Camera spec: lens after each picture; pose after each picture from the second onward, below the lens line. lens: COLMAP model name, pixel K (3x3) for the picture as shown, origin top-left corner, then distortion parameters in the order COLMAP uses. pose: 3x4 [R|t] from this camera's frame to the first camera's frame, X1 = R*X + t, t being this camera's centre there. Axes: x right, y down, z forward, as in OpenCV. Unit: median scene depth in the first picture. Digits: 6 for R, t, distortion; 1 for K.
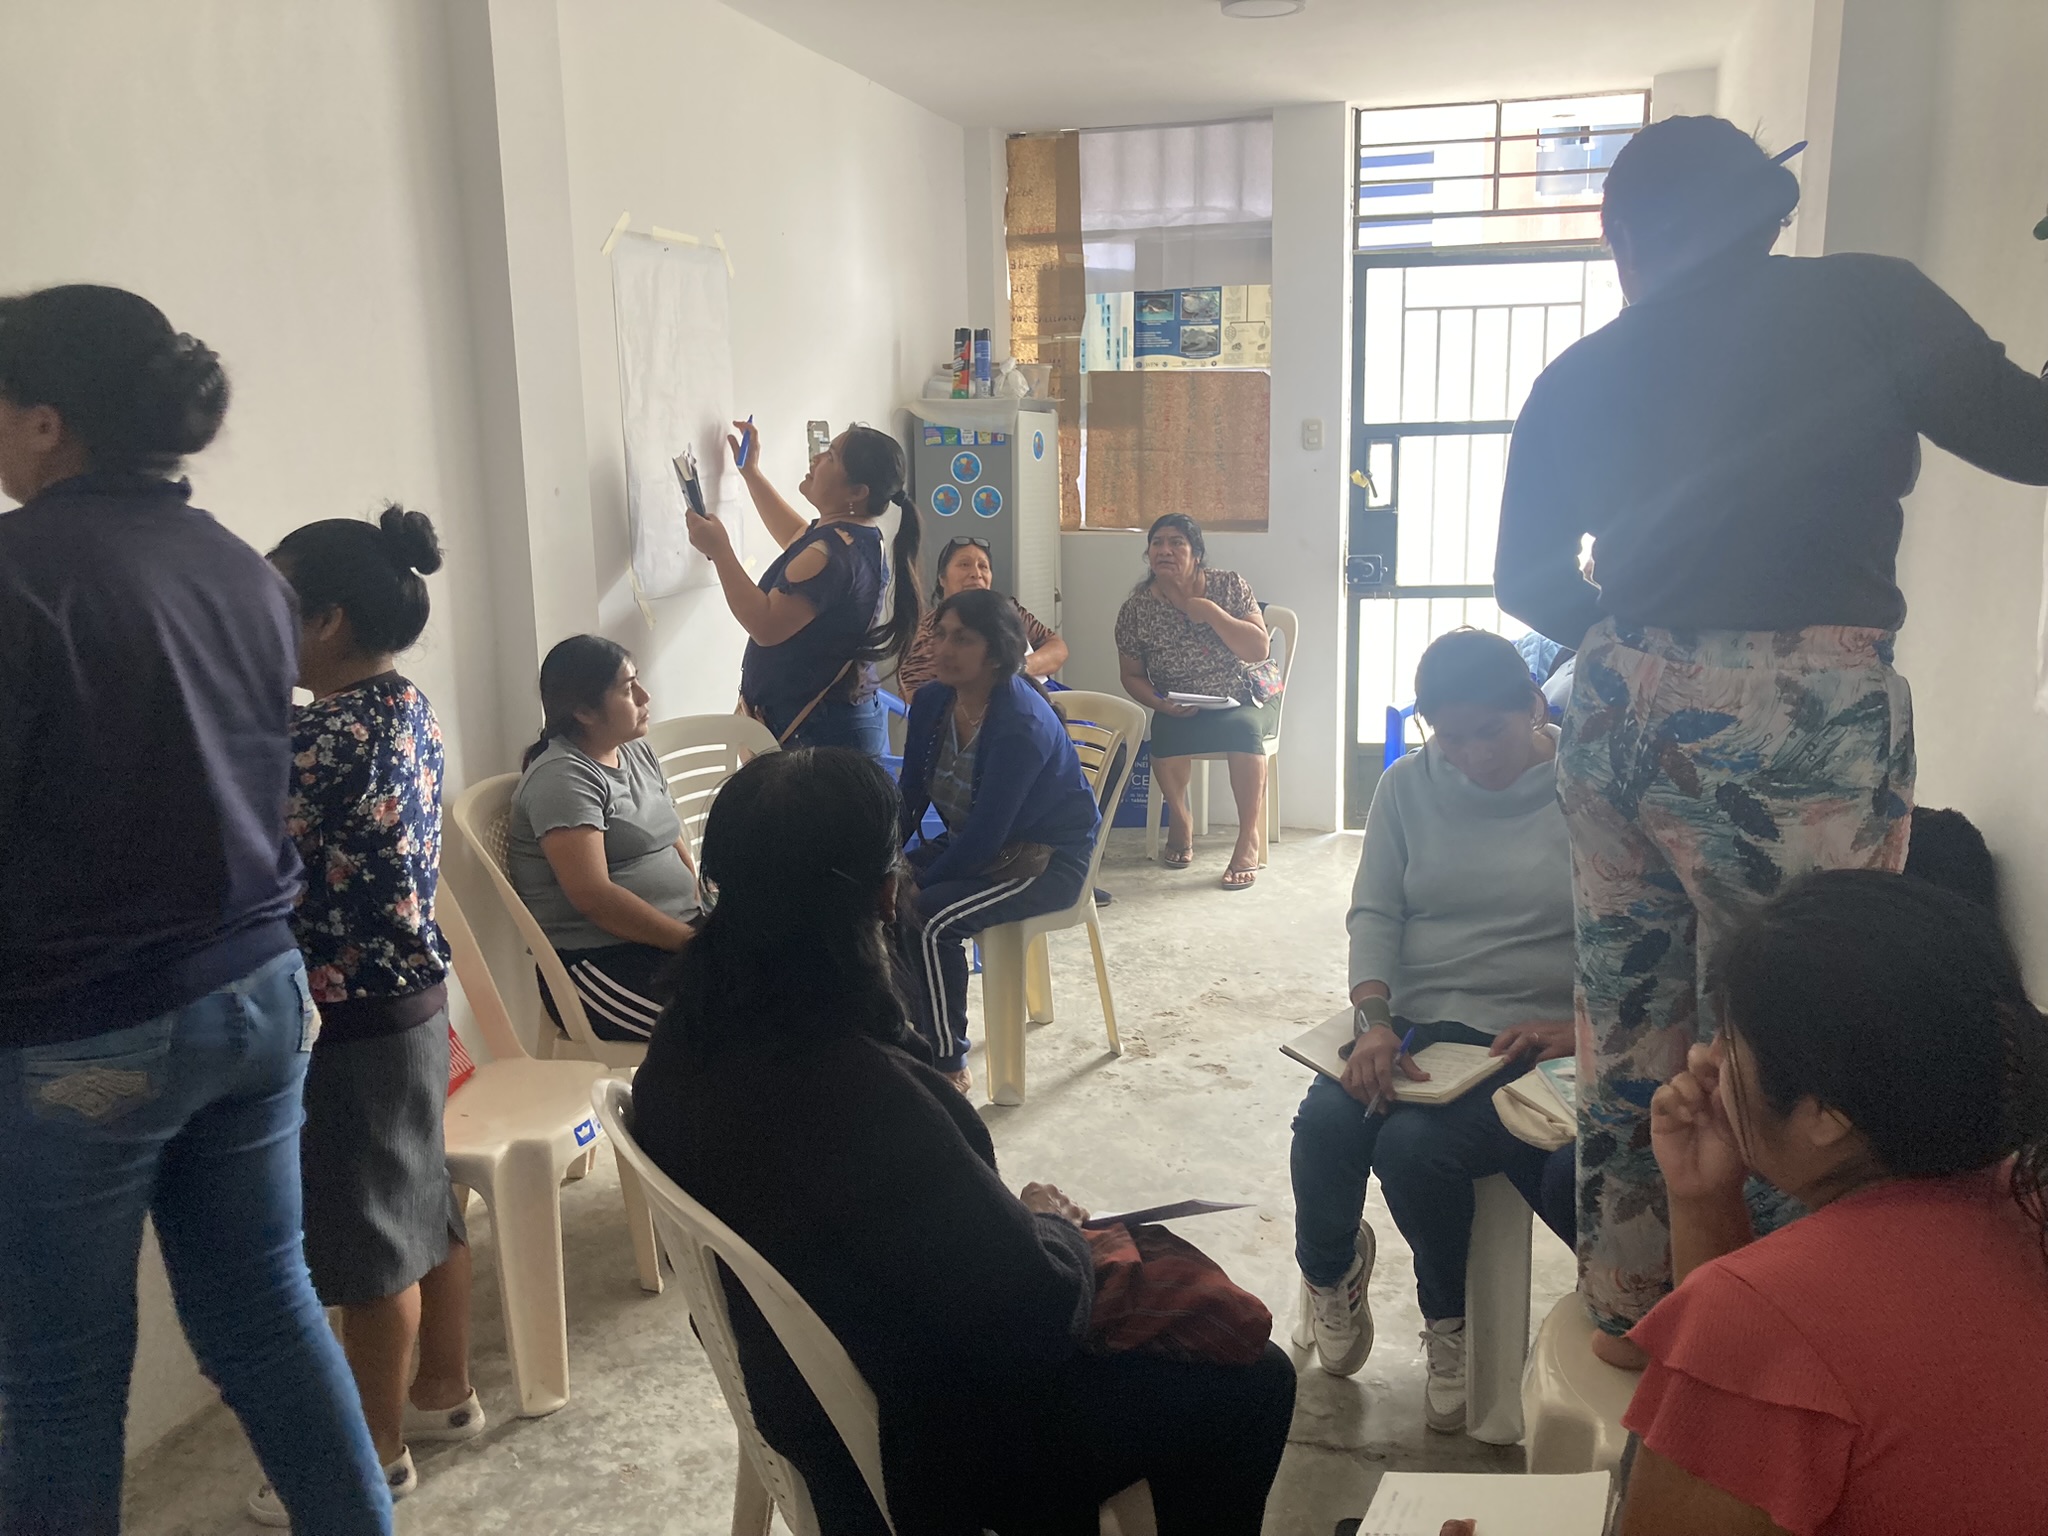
lens RADIAL K [[1654.4, 0, 1026.7], [0, 1654.4, 766.7], [0, 0, 1]] dist [-0.004709, -0.004897]
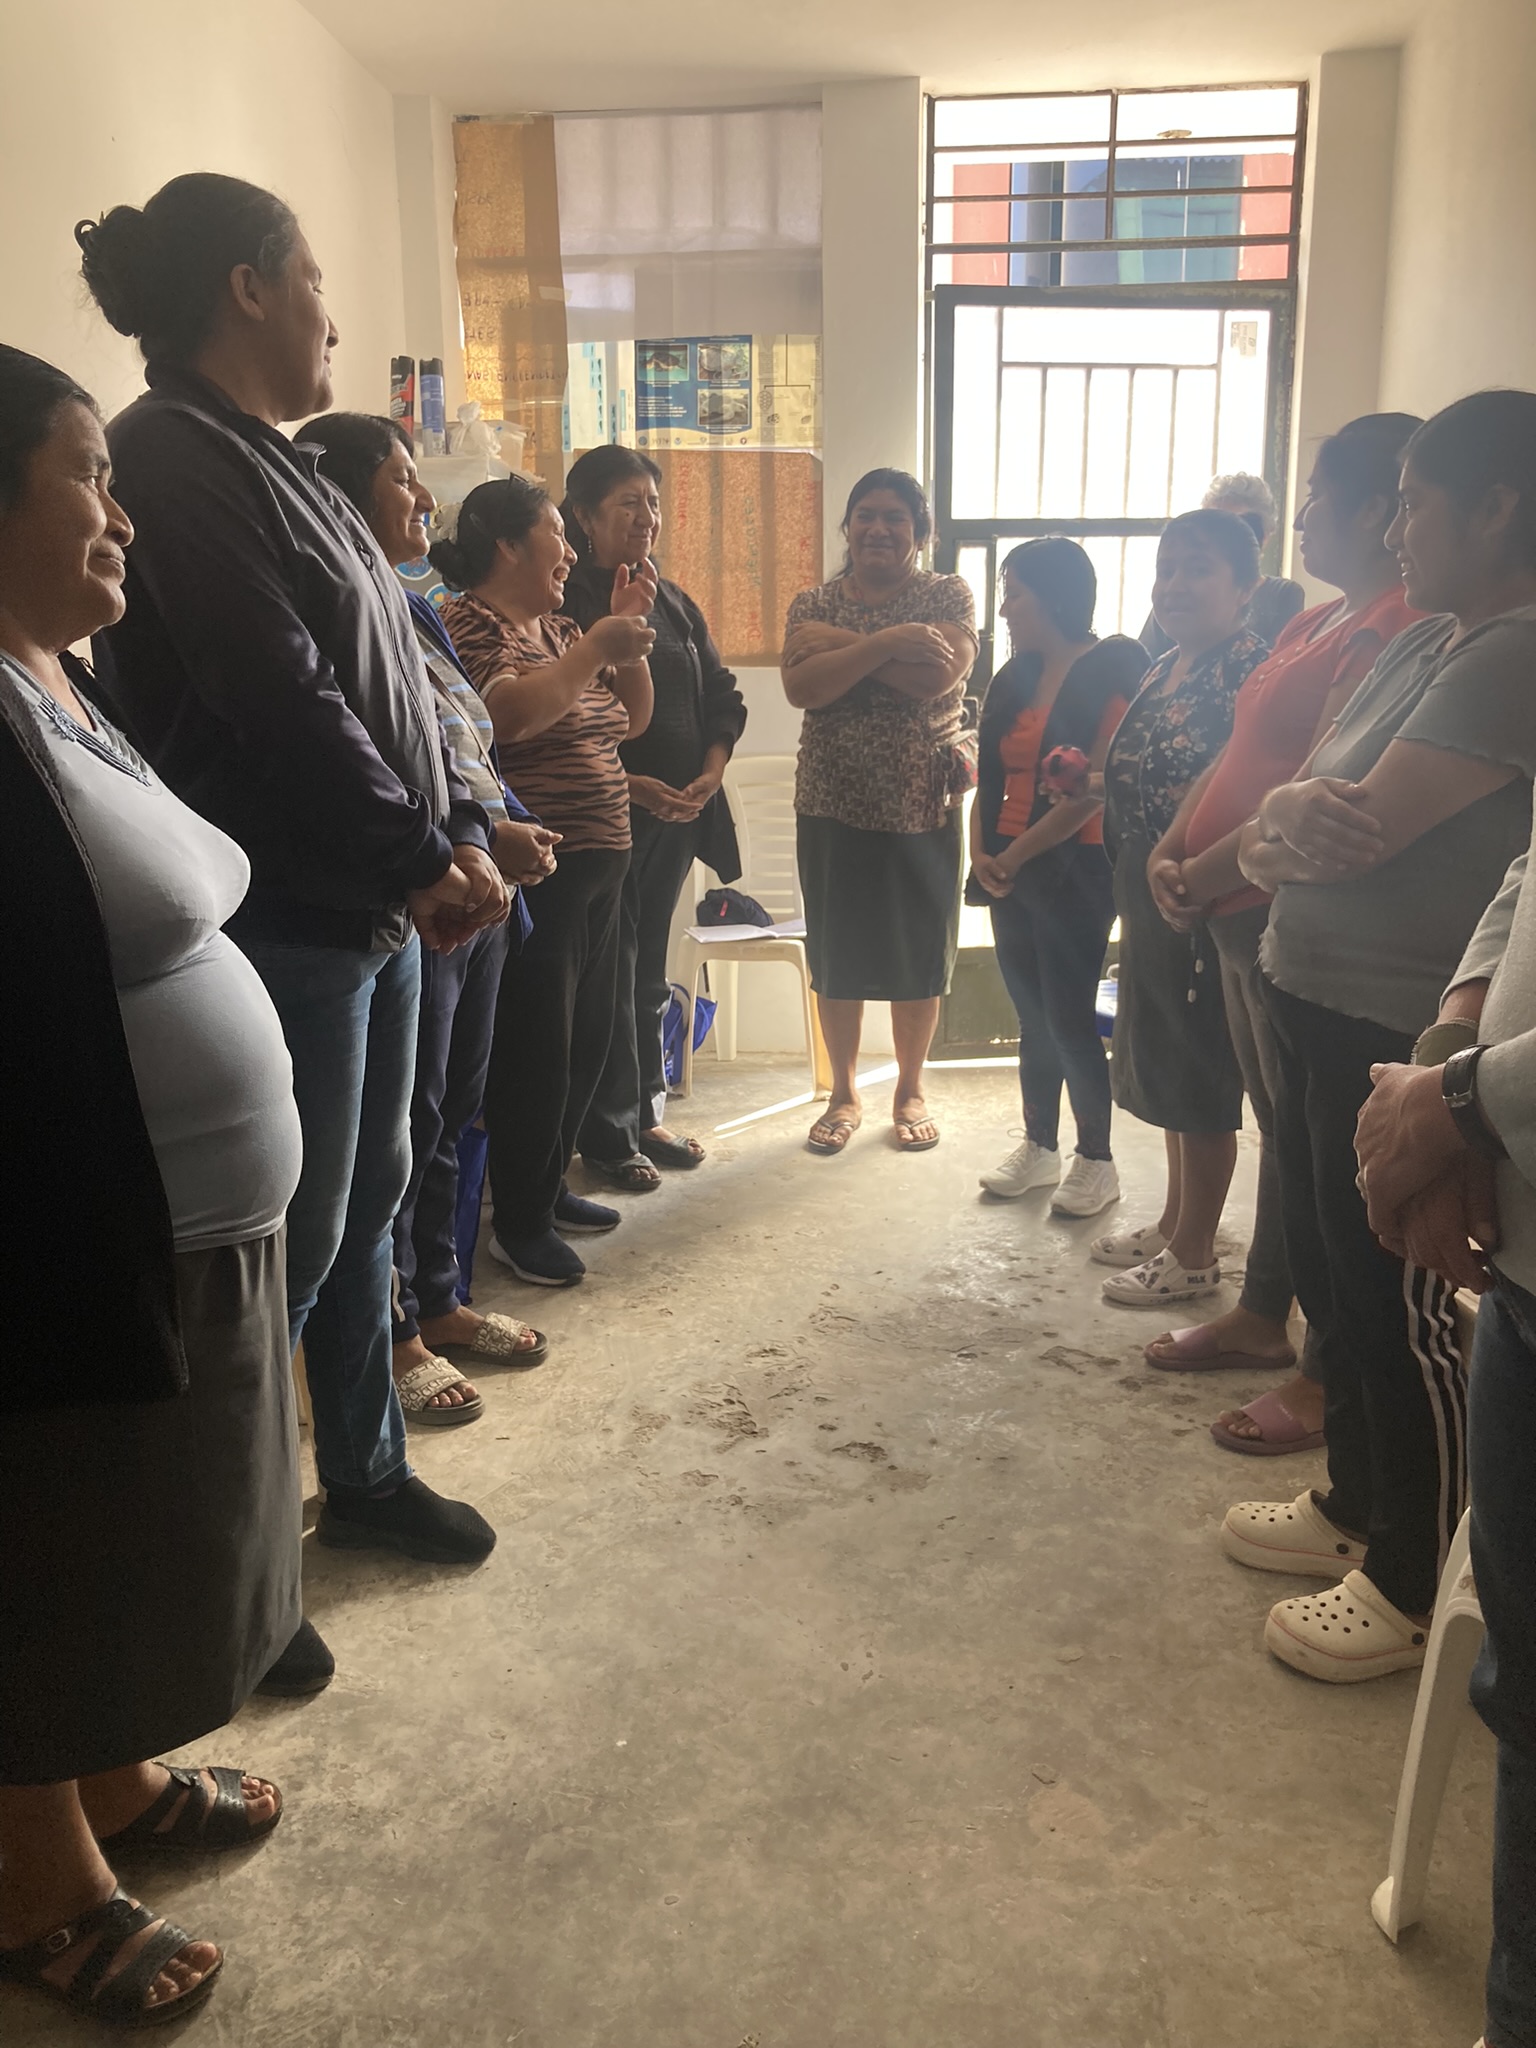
lens RADIAL K [[1654.4, 0, 777.2], [0, 1654.4, 1026.0], [0, 0, 1]] dist [-0.004709, -0.004897]
pose [[0.981738, -0.031561, 0.187600, -0.021423], [0.026214, 0.999178, 0.030917, -0.000255], [-0.188421, -0.025435, 0.981759, 0.253086]]
